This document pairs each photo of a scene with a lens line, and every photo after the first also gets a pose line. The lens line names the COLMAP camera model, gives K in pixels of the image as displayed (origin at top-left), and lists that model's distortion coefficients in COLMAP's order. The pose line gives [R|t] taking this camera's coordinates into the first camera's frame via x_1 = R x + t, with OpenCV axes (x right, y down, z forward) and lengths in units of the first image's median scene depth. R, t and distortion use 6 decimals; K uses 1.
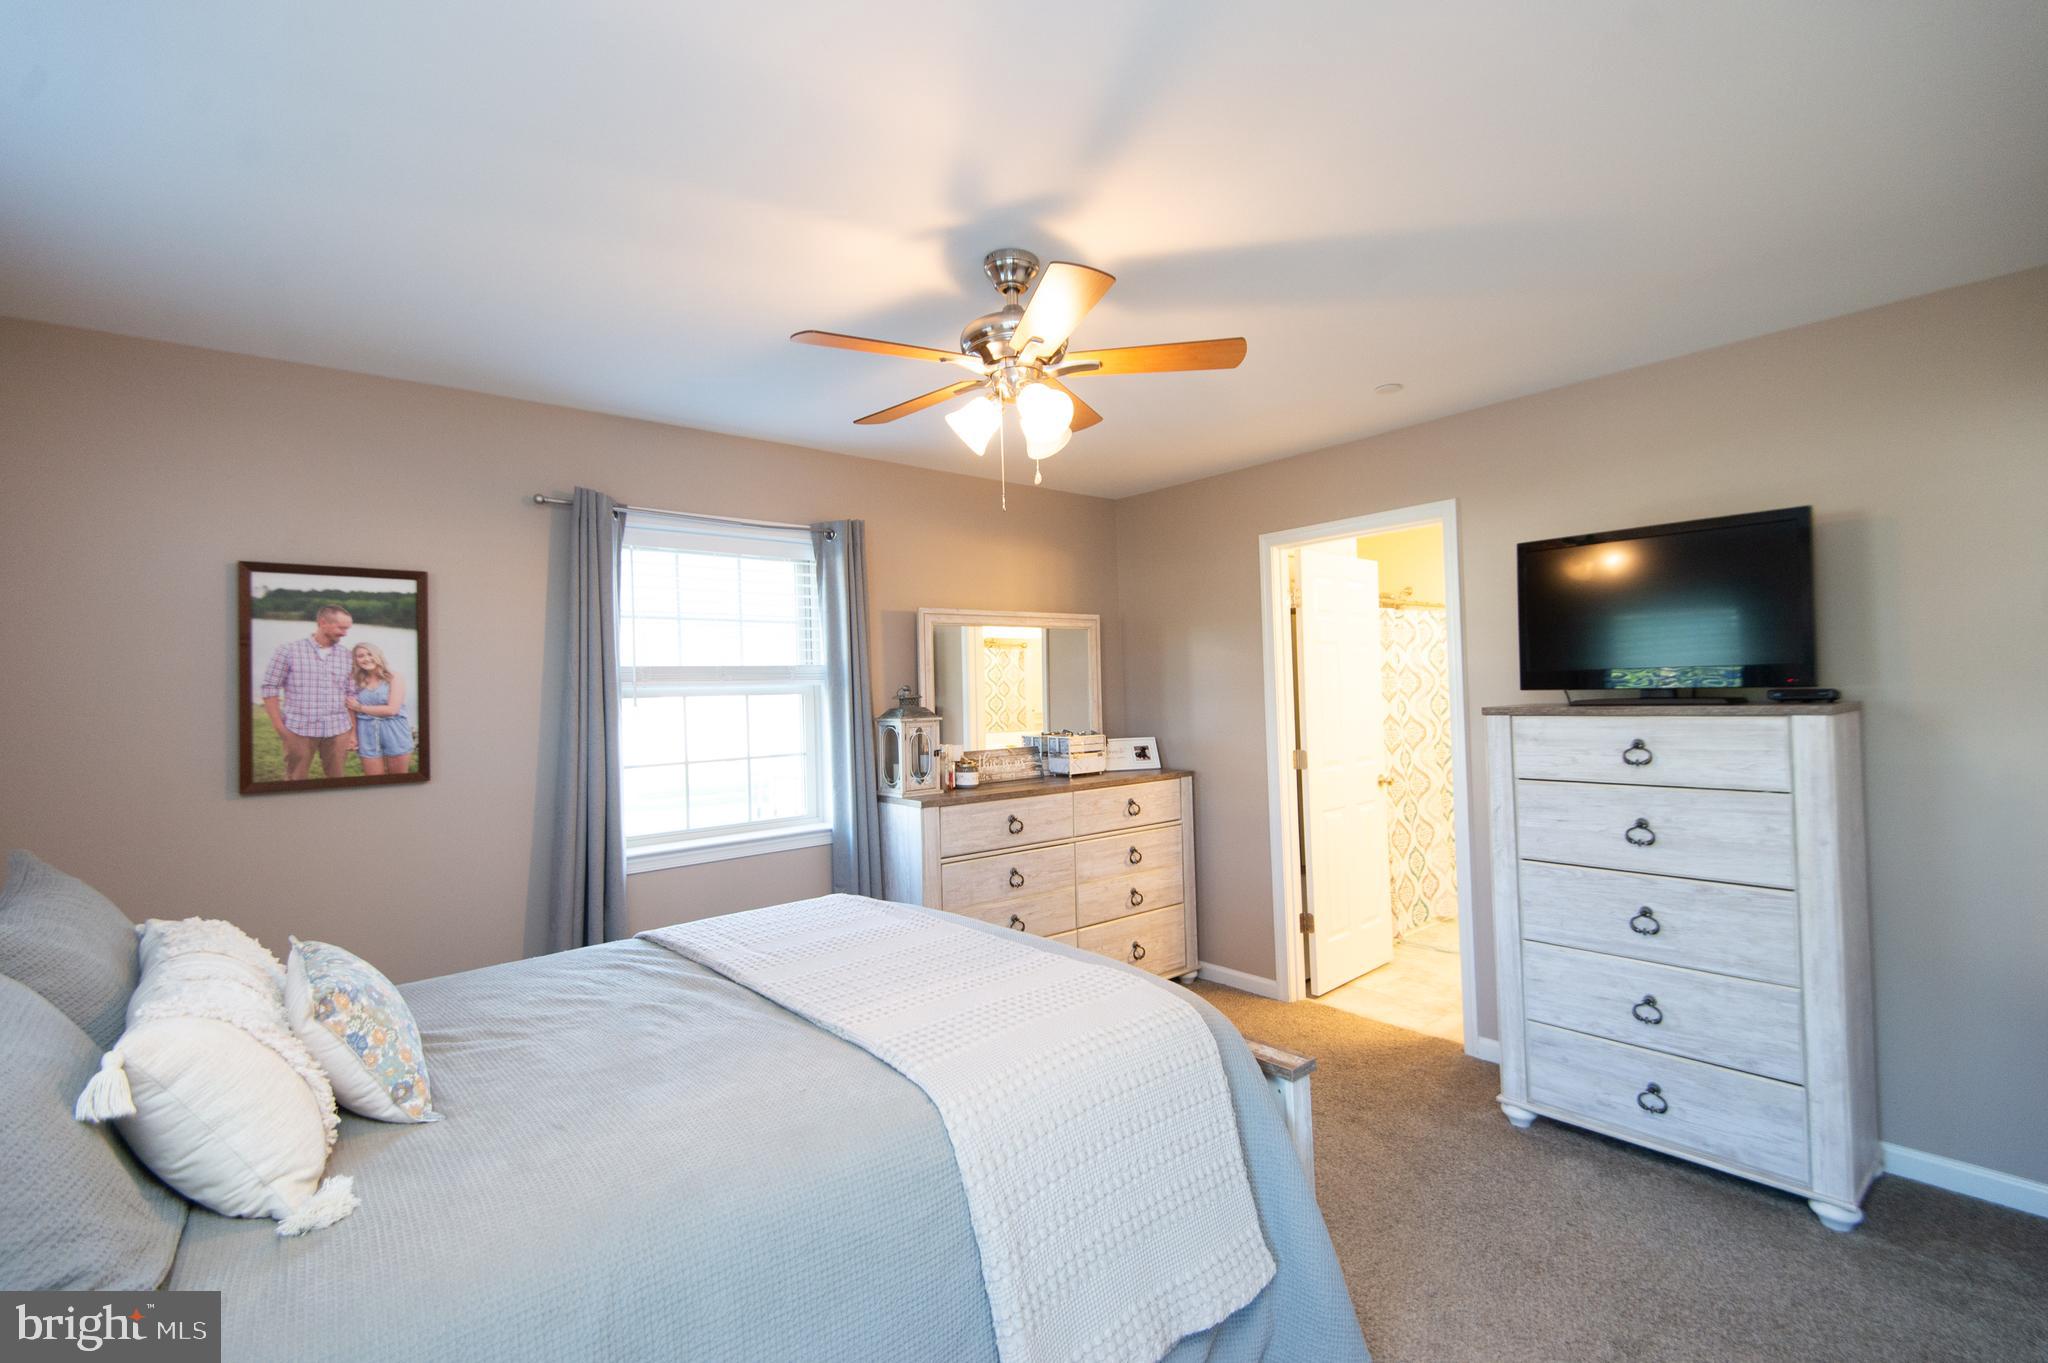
lens RADIAL K [[907.8, 0, 1031.6], [0, 907.8, 680.4], [0, 0, 1]] dist [0.040348, -0.025121]
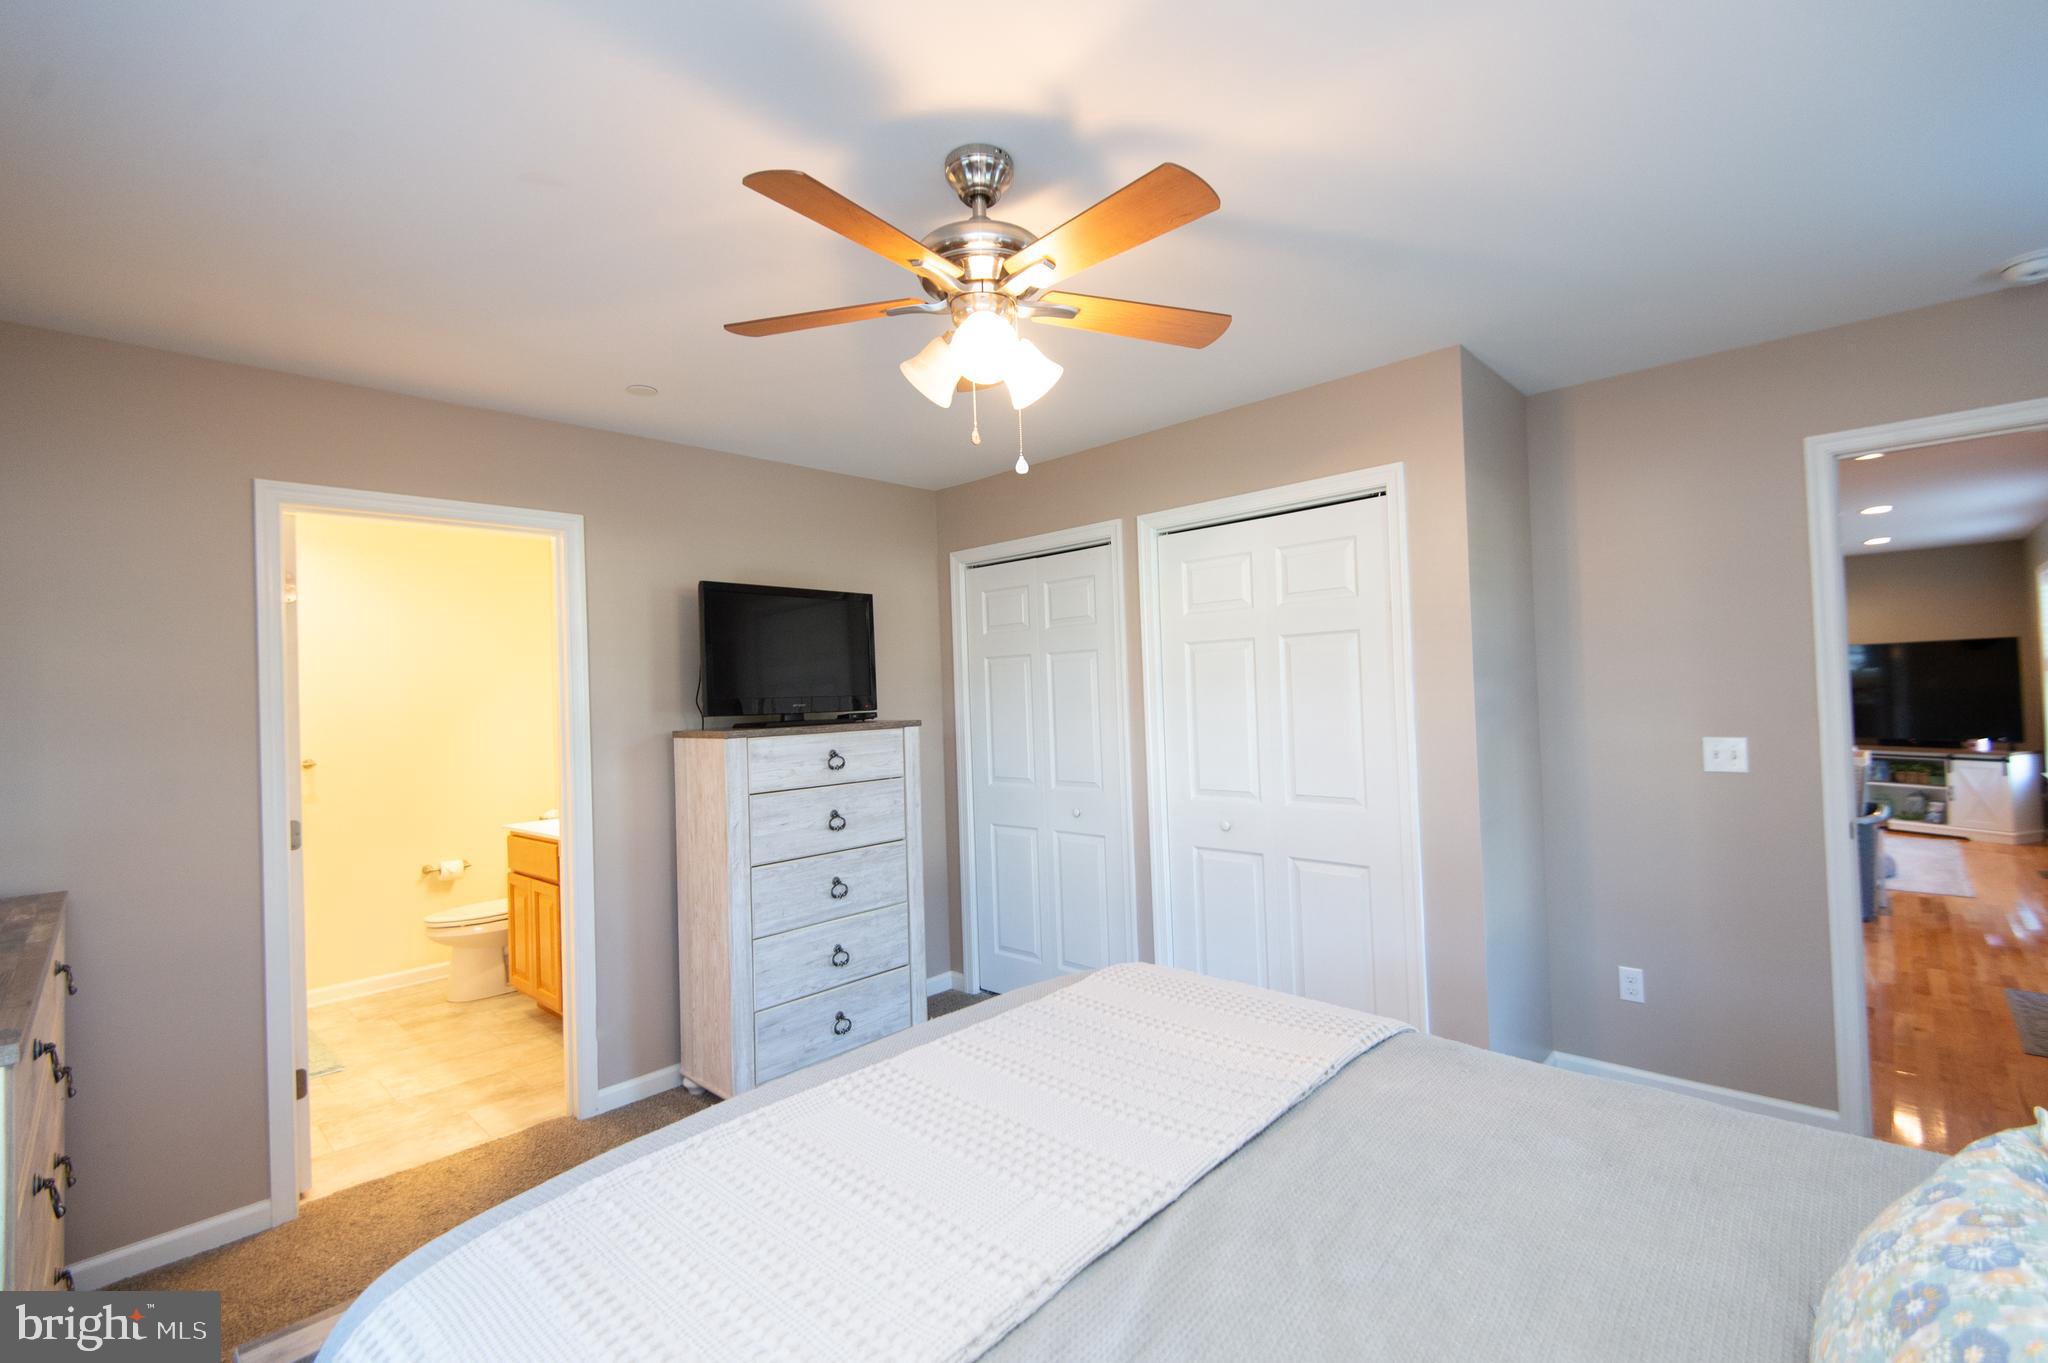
lens RADIAL K [[896.3, 0, 1033.2], [0, 896.3, 671.4], [0, 0, 1]] dist [0.033447, -0.023966]
pose [[-0.106350, 0.056516, 0.992721, -0.626795], [0.024431, 0.998231, -0.054212, 0.027149], [-0.994029, 0.018488, -0.107543, 0.814579]]
